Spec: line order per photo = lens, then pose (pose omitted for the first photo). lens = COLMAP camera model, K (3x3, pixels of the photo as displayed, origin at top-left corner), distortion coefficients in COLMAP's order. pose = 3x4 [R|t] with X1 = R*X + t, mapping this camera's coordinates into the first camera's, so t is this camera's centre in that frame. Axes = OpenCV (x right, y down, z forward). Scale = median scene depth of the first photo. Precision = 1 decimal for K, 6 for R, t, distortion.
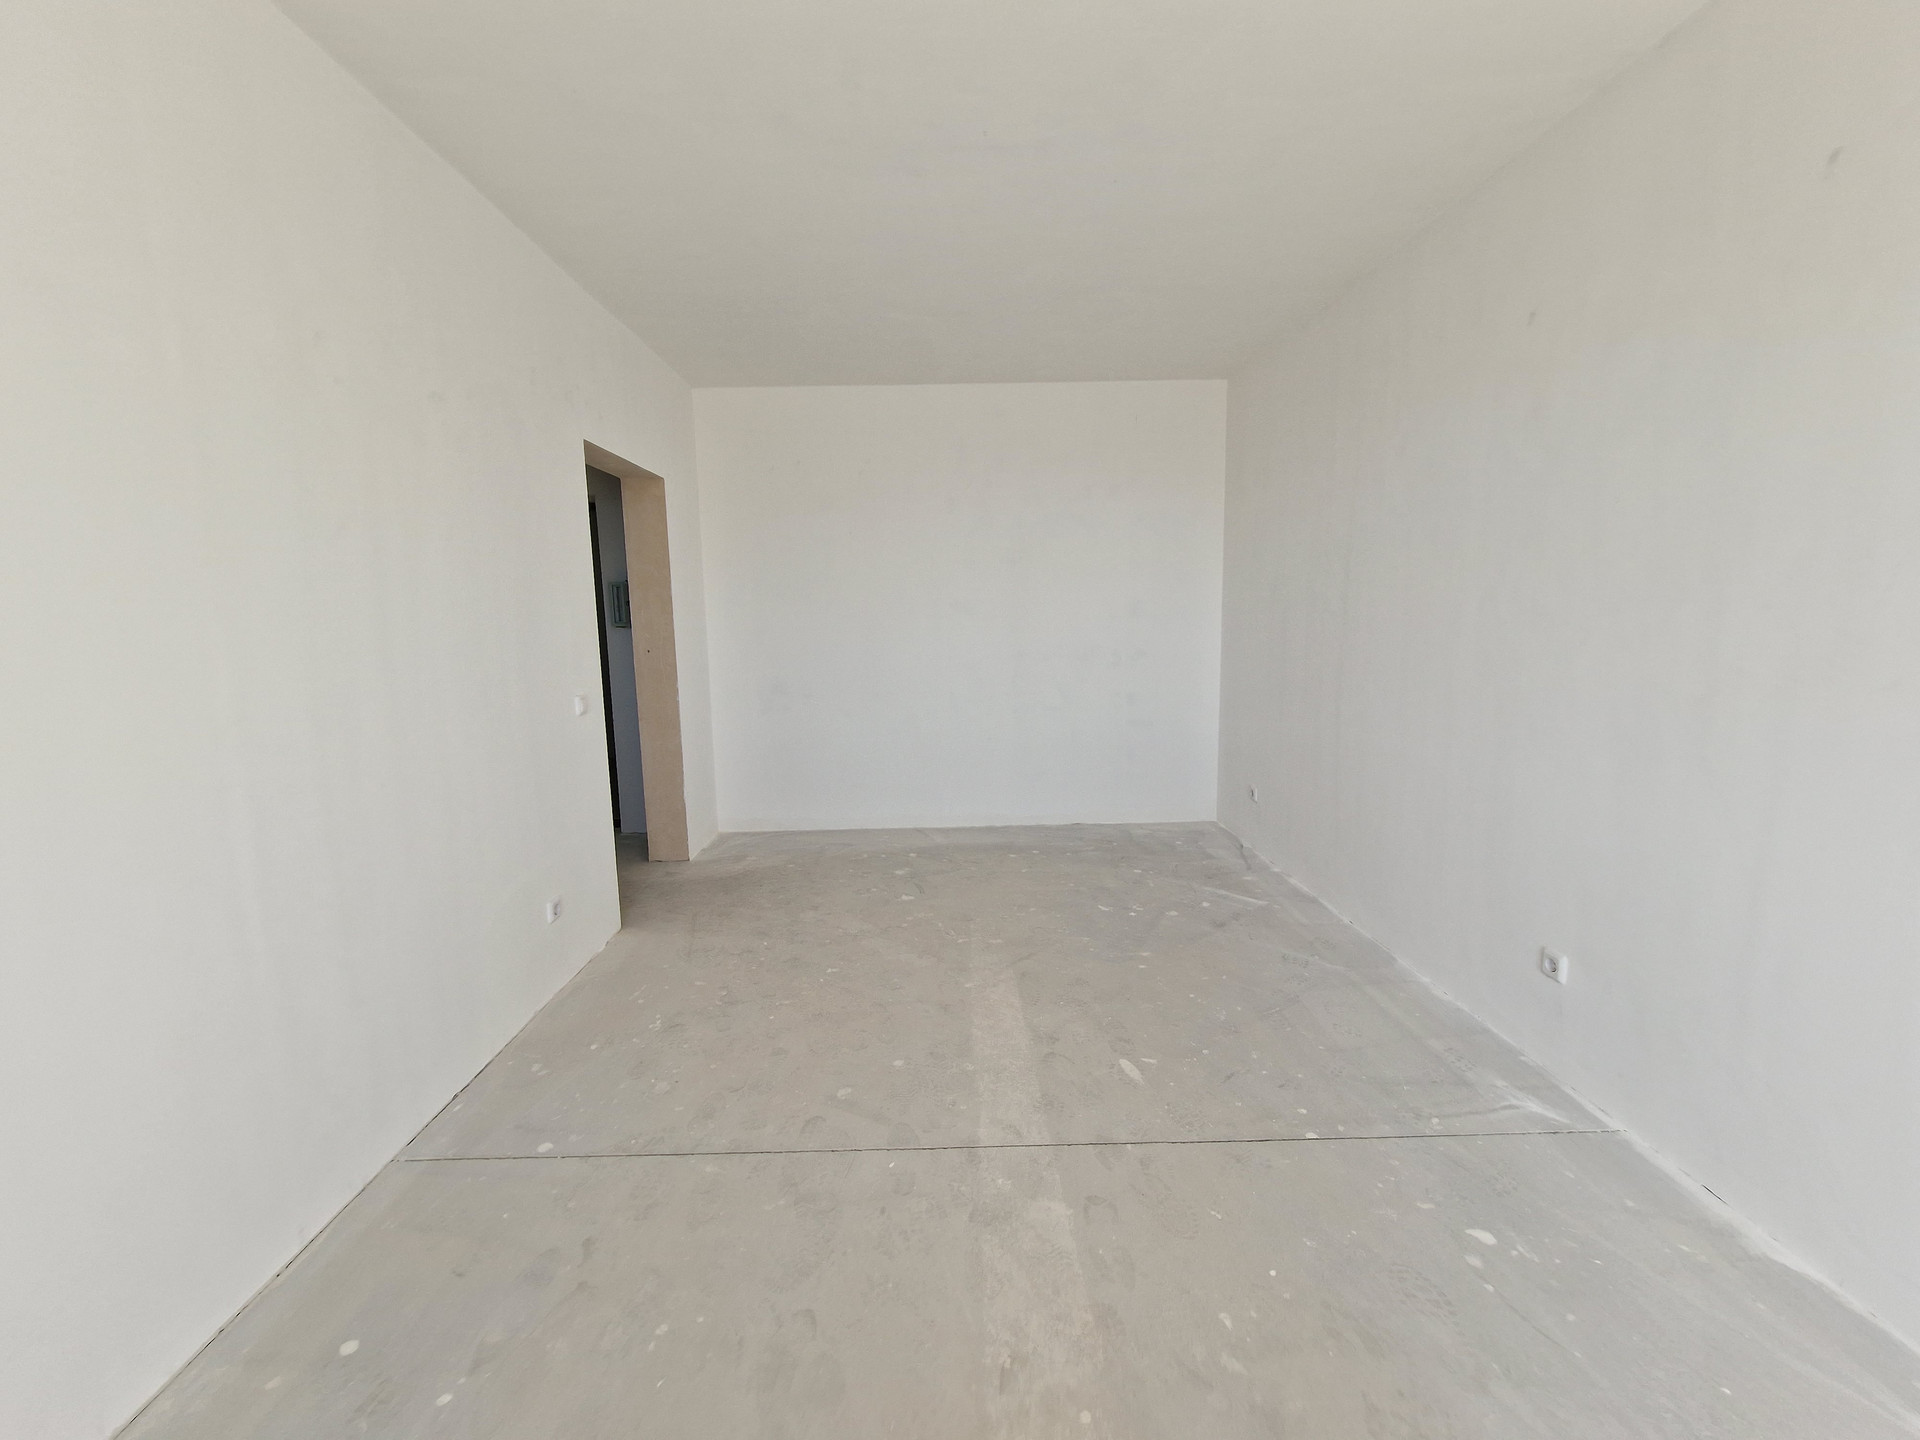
lens RADIAL K [[756.4, 0, 960.6], [0, 756.4, 720.1], [0, 0, 1]] dist [-0.000716, 0.000102]
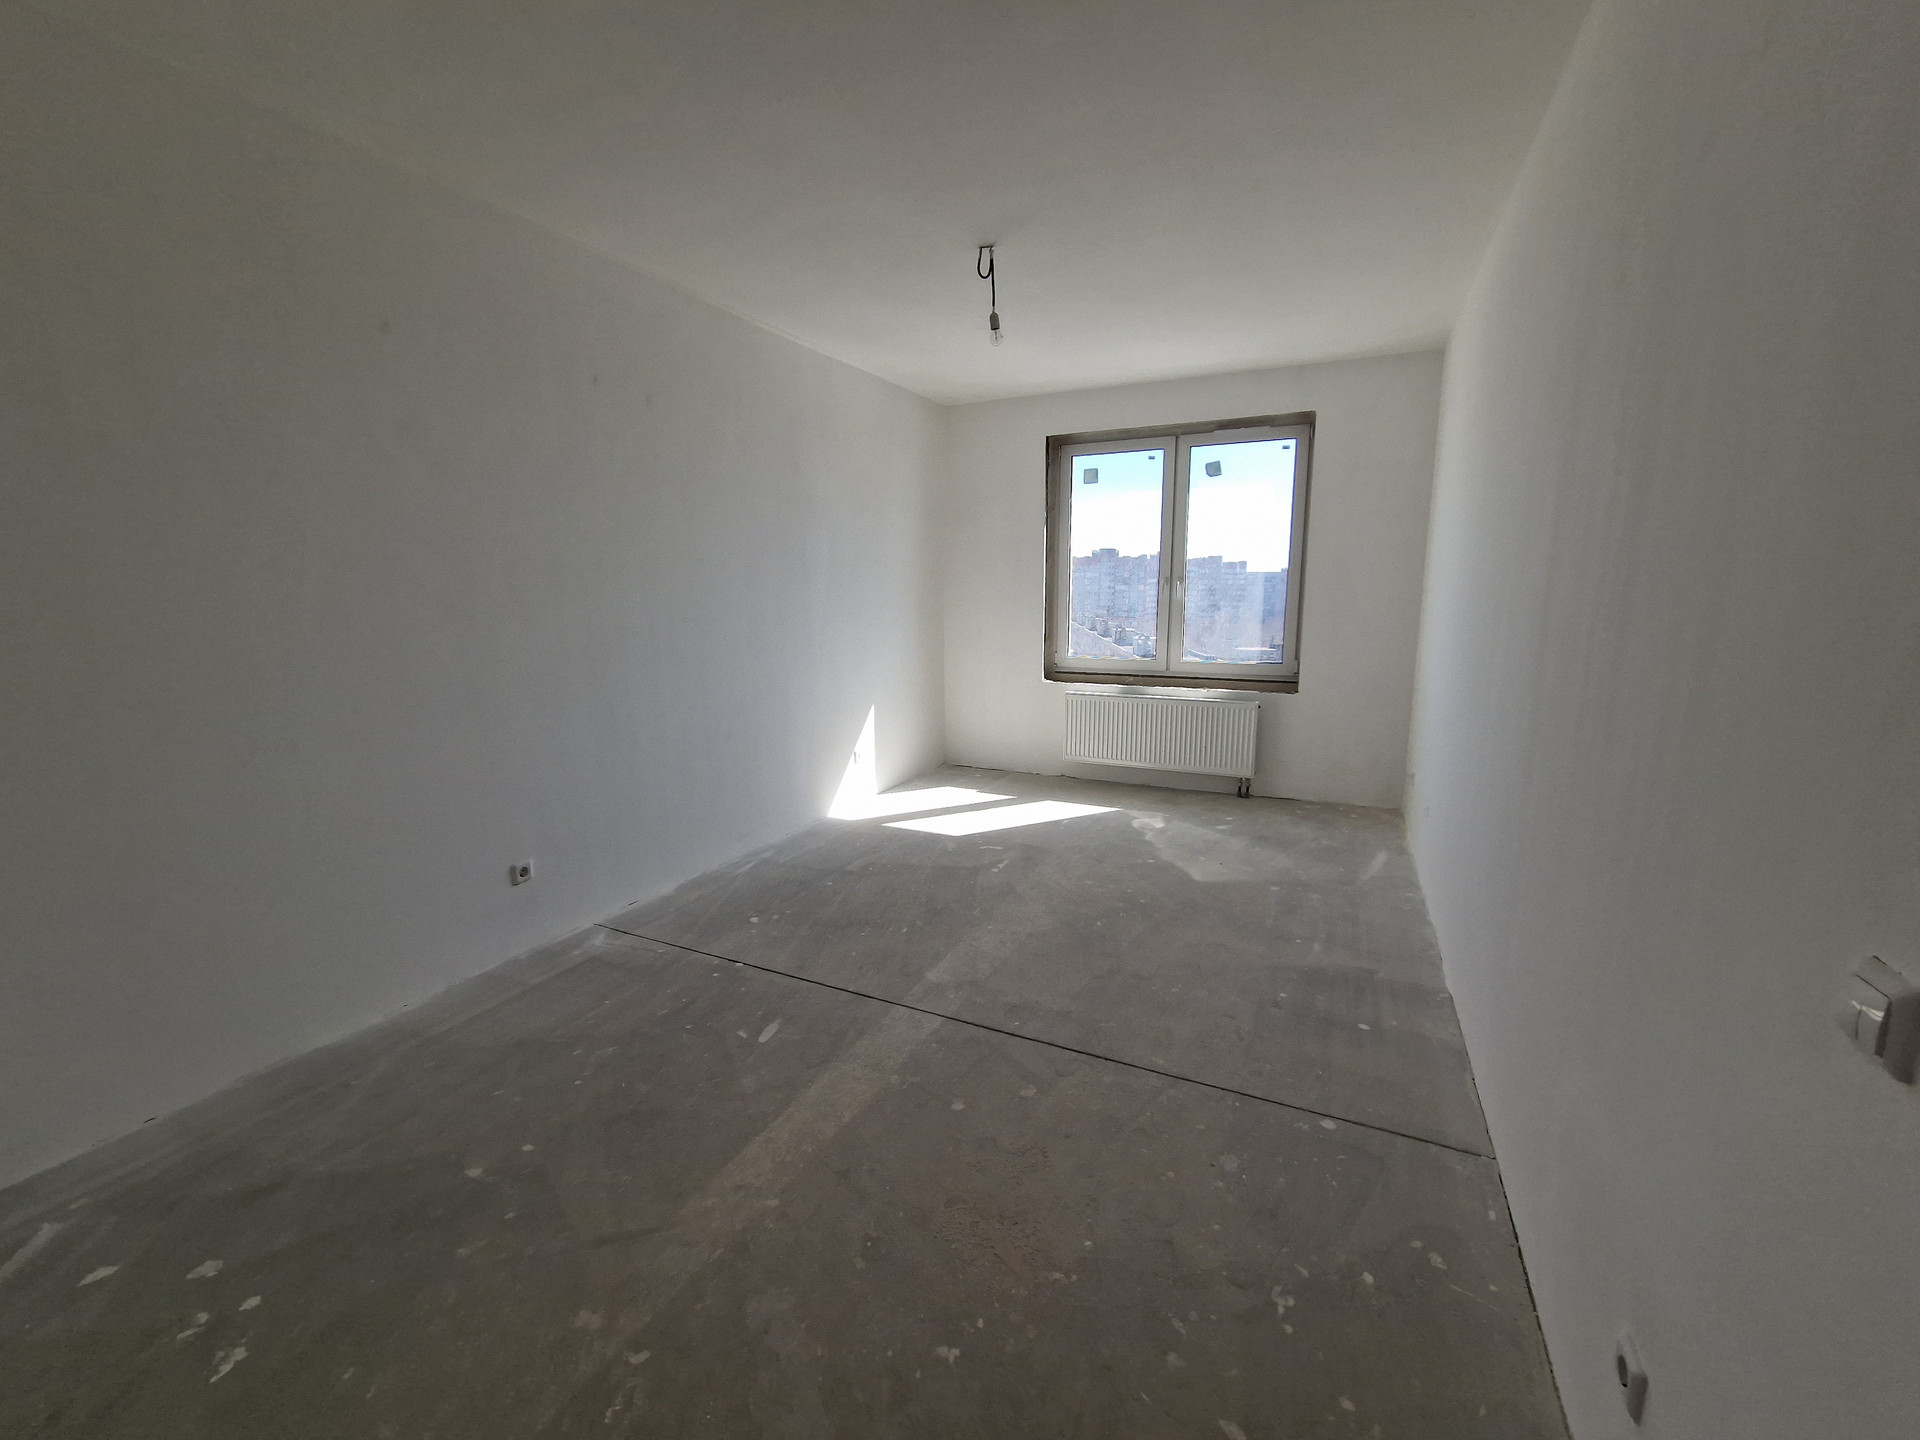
lens RADIAL K [[756.4, 0, 976.7], [0, 756.4, 714.0], [0, 0, 1]] dist [-0.000716, 0.000102]
pose [[-0.891313, -0.052753, 0.450309, -0.475715], [0.084332, 0.956586, 0.278984, -0.226595], [-0.445476, 0.286637, -0.848169, 1.614394]]
